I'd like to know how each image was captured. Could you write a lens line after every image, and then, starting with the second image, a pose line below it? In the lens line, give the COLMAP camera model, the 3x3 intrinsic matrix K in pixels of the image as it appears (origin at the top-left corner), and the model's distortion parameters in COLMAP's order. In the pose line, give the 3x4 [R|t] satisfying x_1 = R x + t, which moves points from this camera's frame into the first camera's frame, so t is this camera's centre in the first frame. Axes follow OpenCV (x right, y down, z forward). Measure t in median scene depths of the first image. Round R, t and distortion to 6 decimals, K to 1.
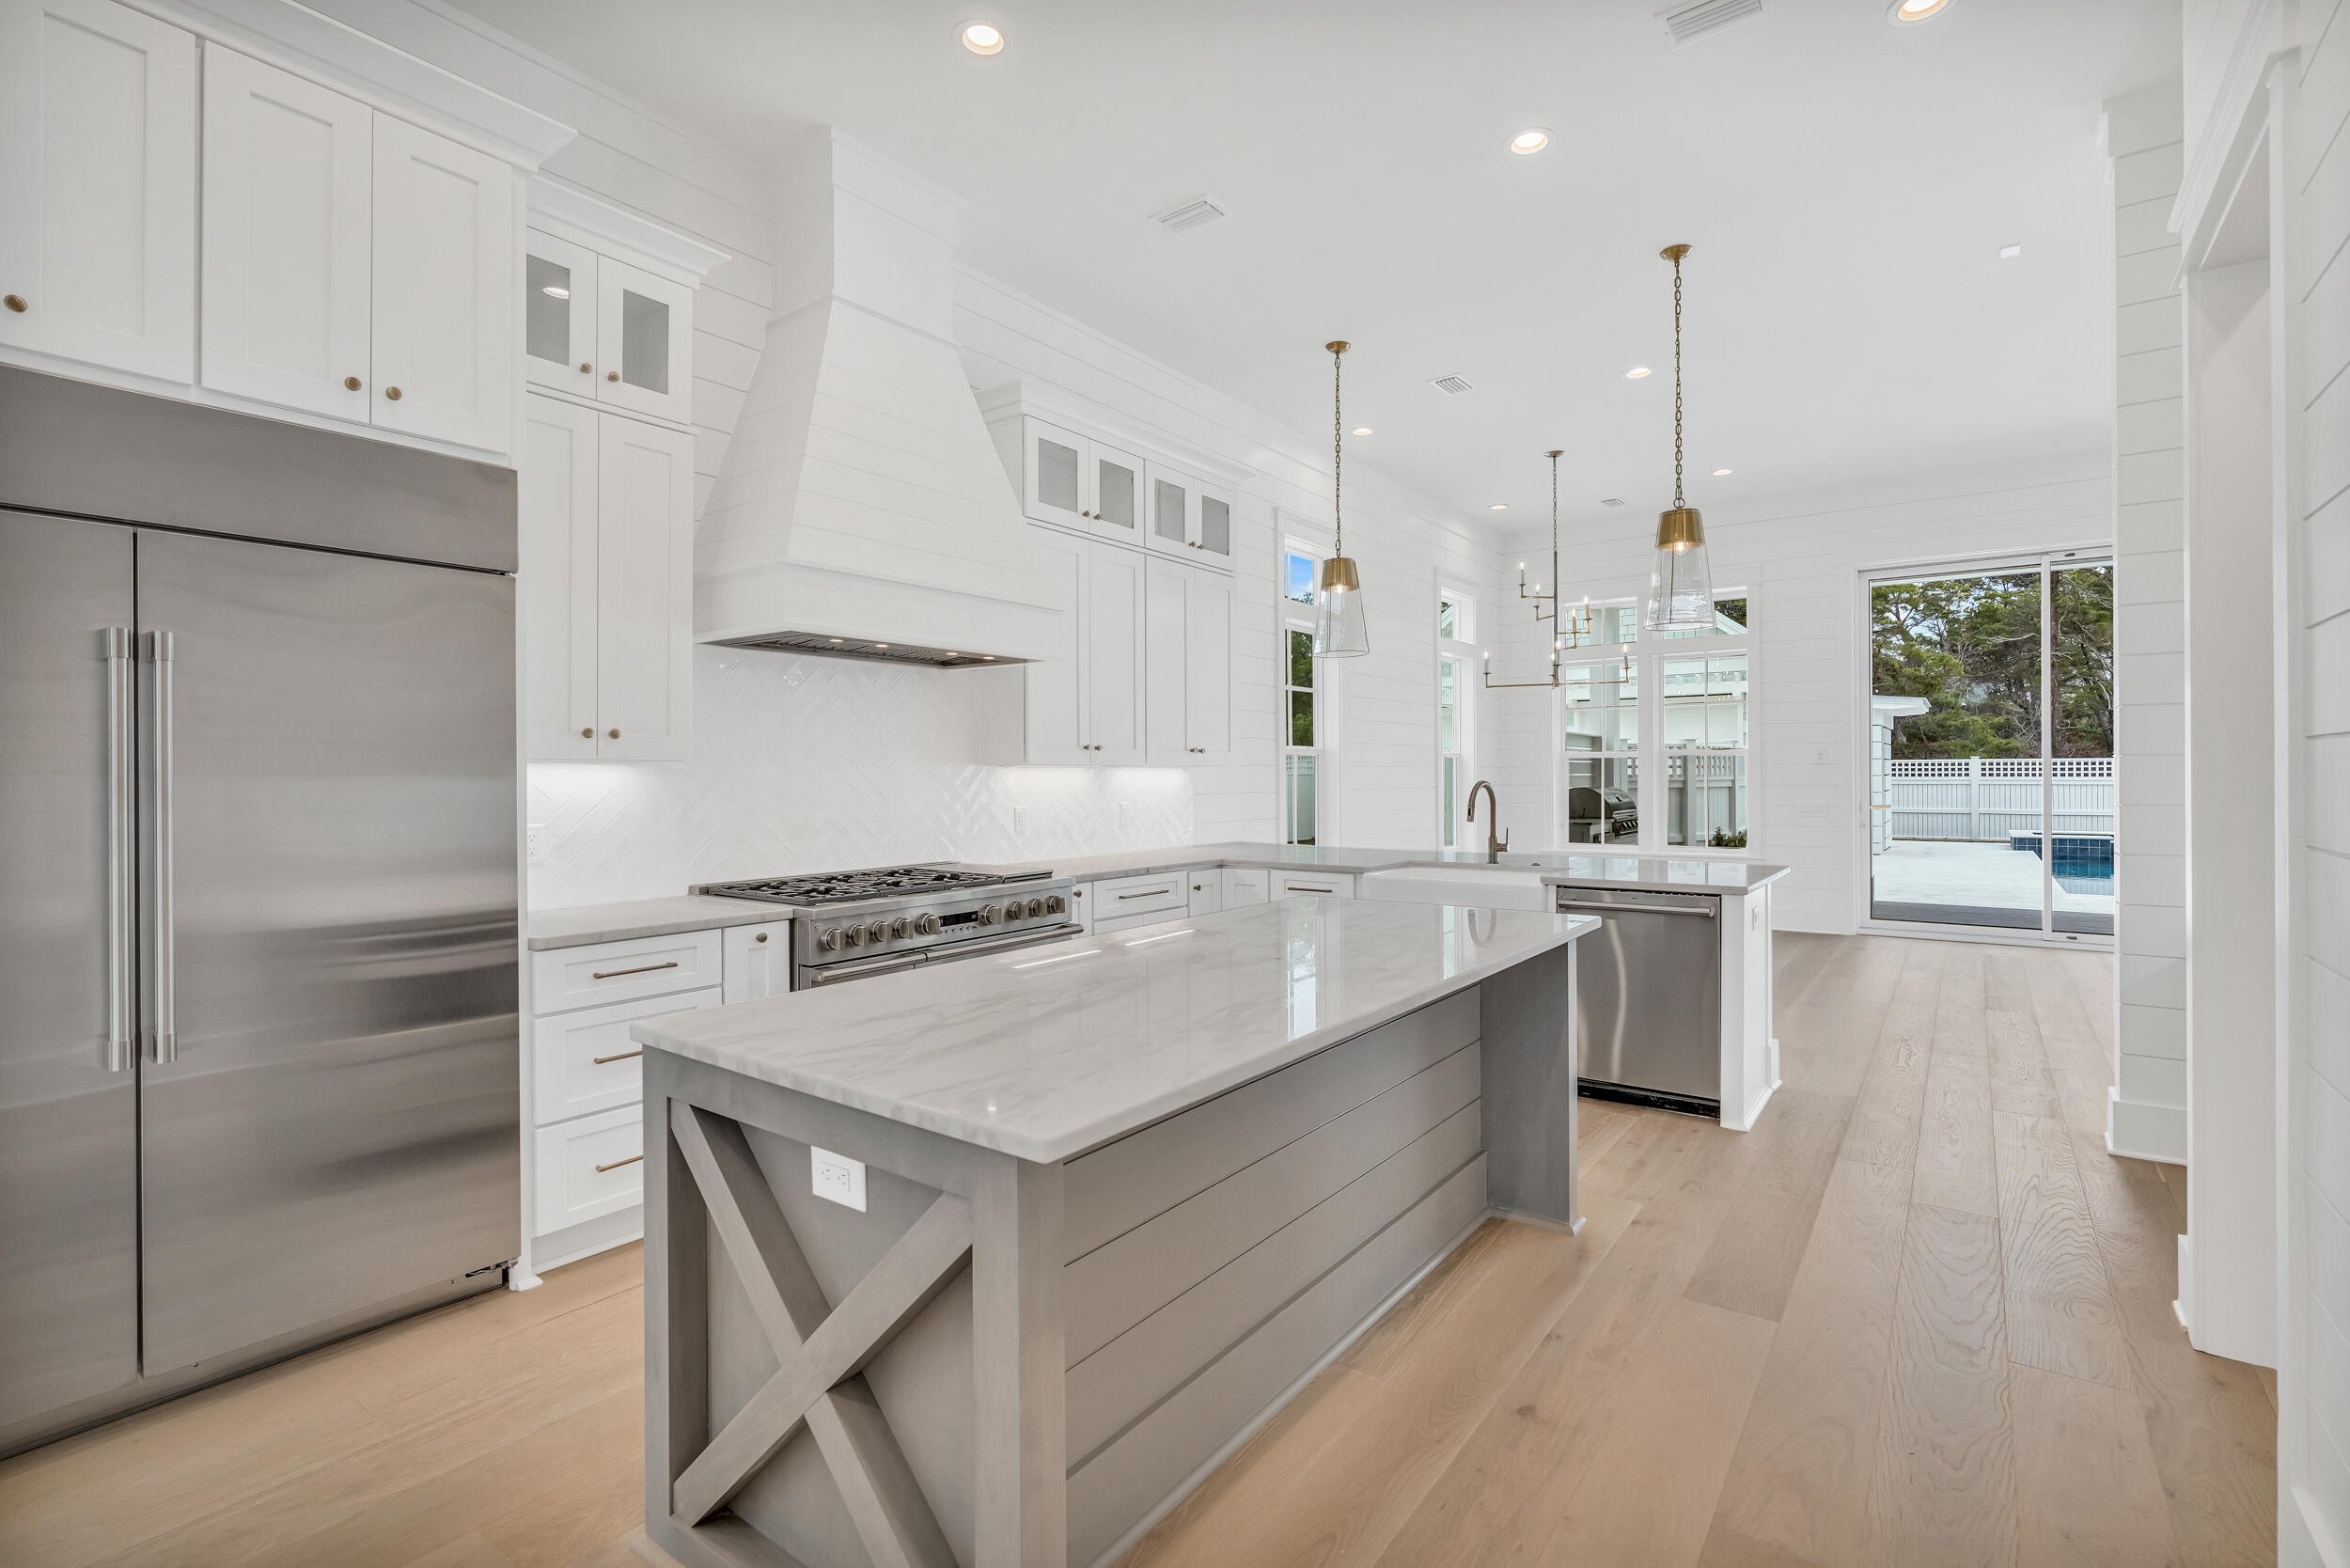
lens RADIAL K [[1066.0, 0, 1187.6], [0, 1066.0, 778.5], [0, 0, 1]] dist [-0.011237, 0.004071]
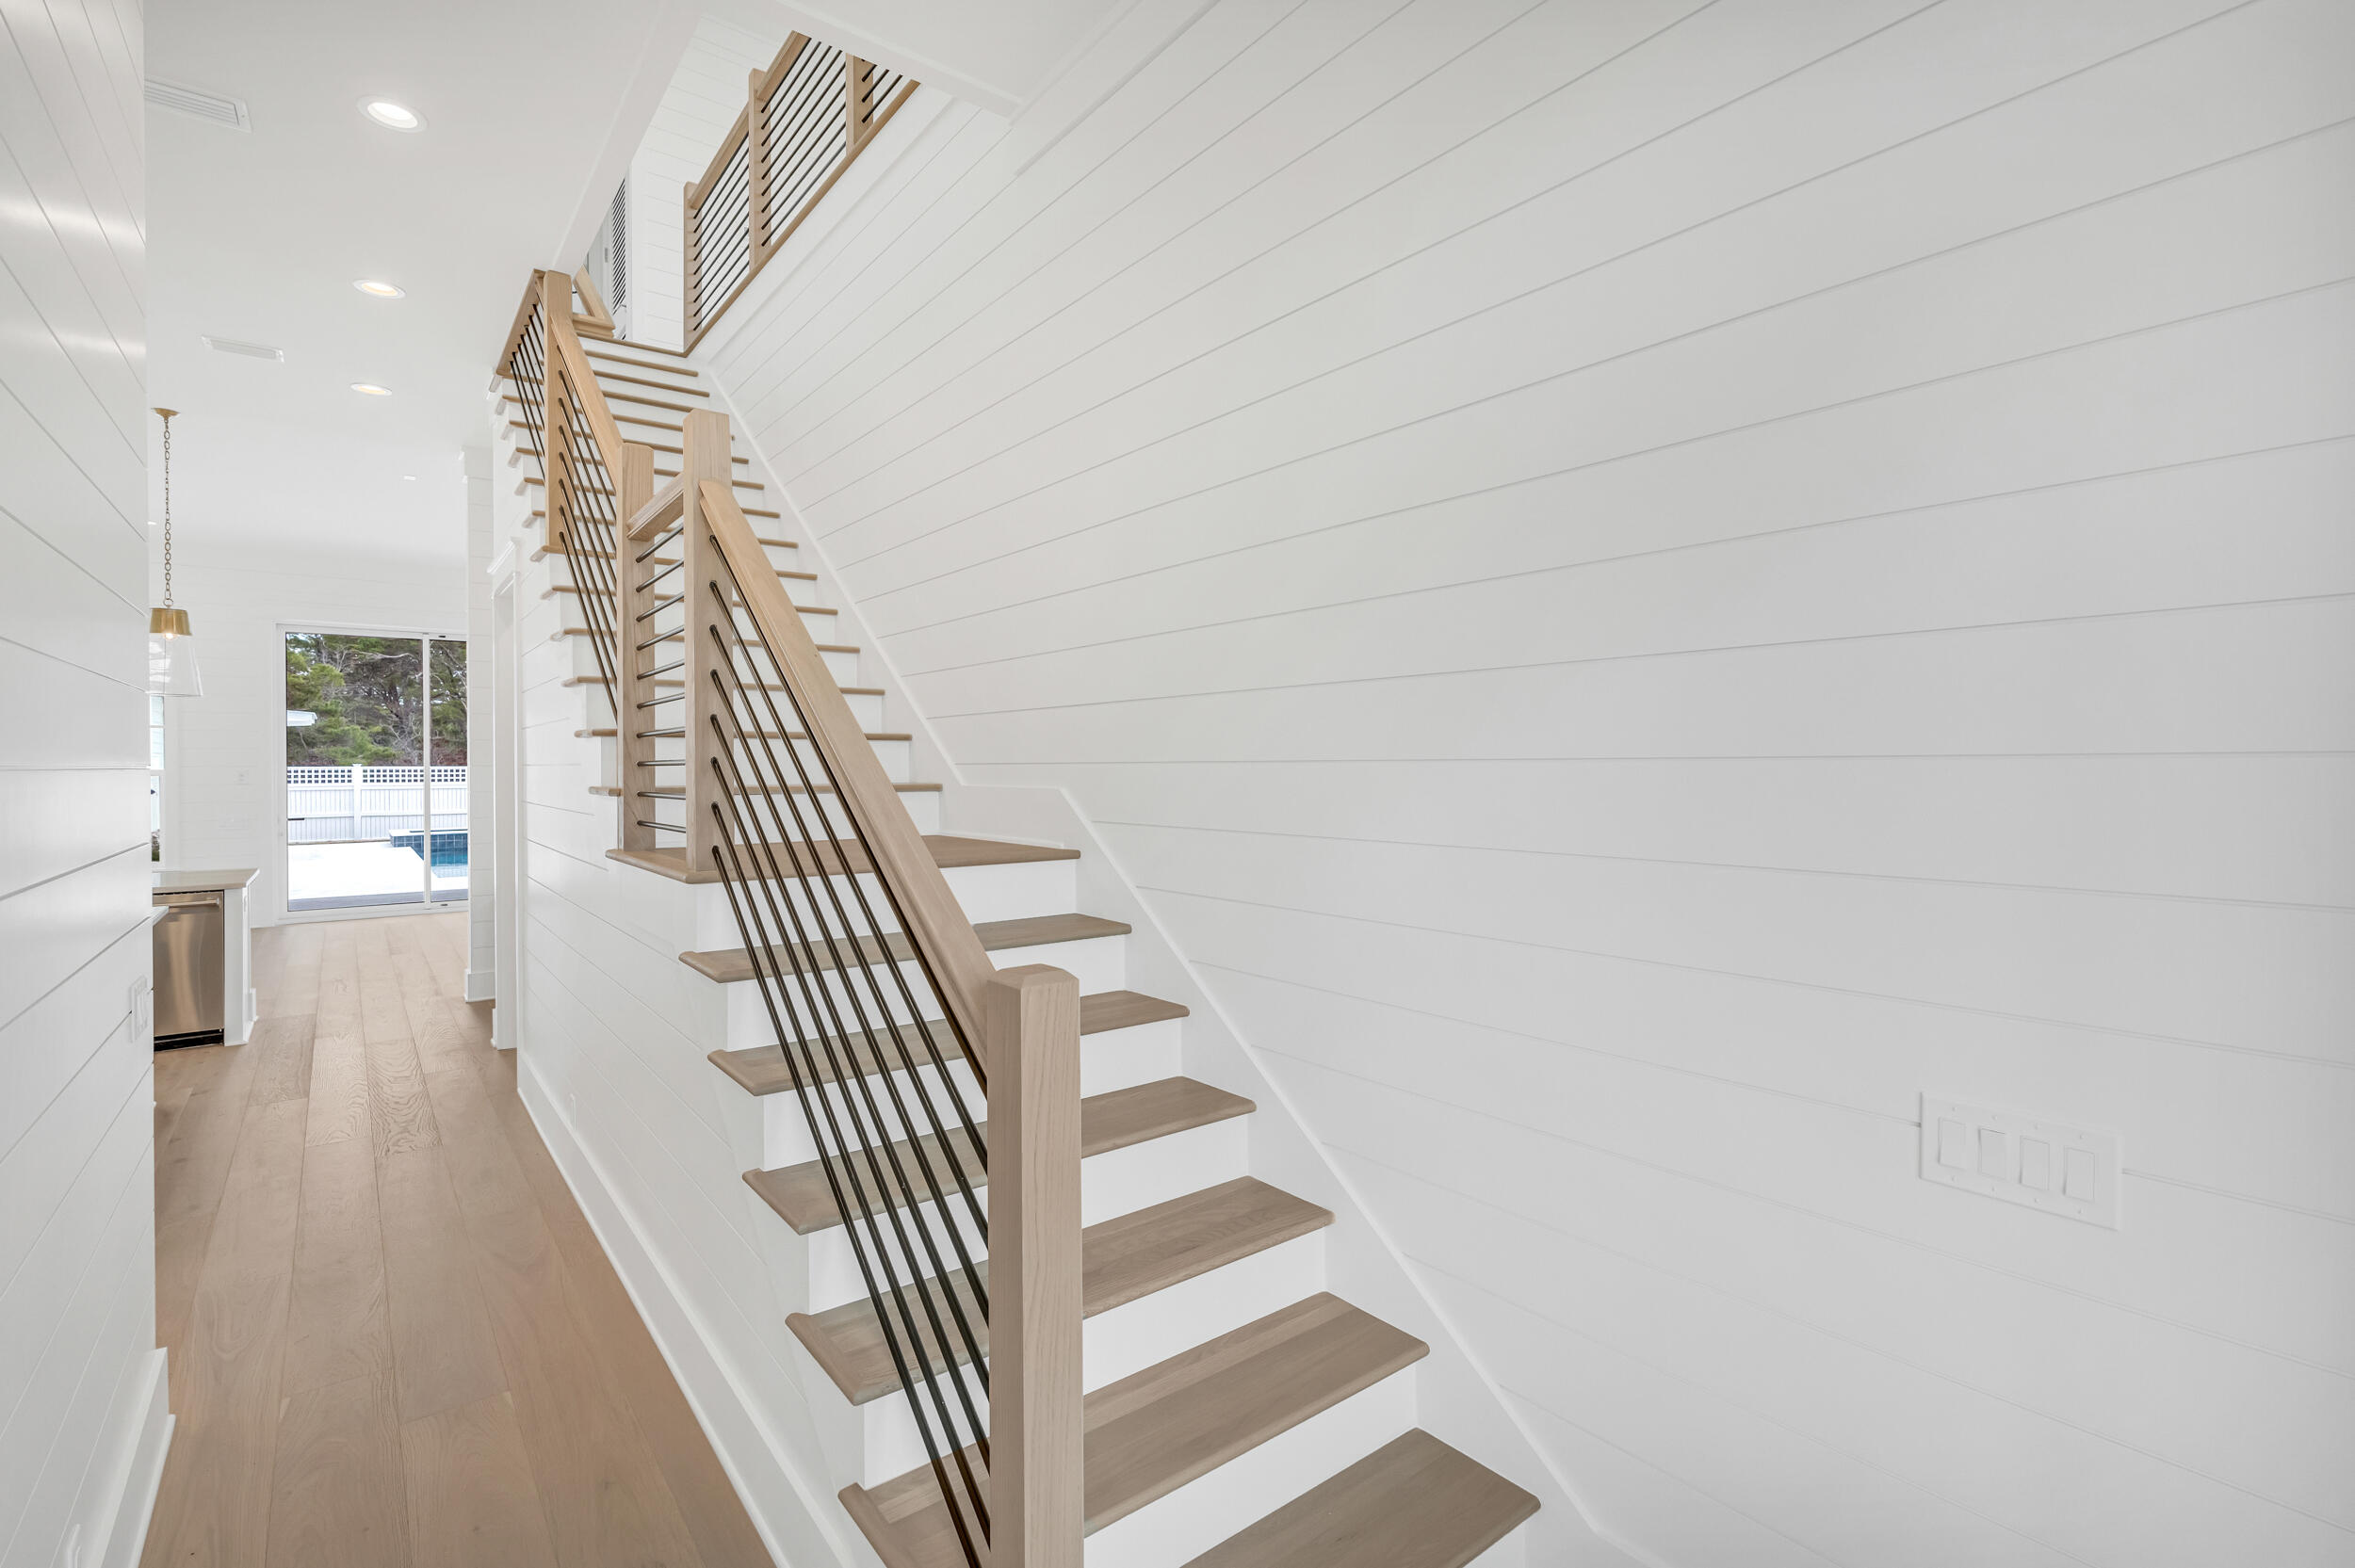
lens RADIAL K [[1068.1, 0, 1199.4], [0, 1068.1, 777.2], [0, 0, 1]] dist [-0.011237, 0.004071]
pose [[0.251785, -0.002264, 0.967781, -0.172696], [0.001266, 0.999997, 0.002010, -0.014512], [-0.967782, 0.000719, 0.251787, -0.202385]]
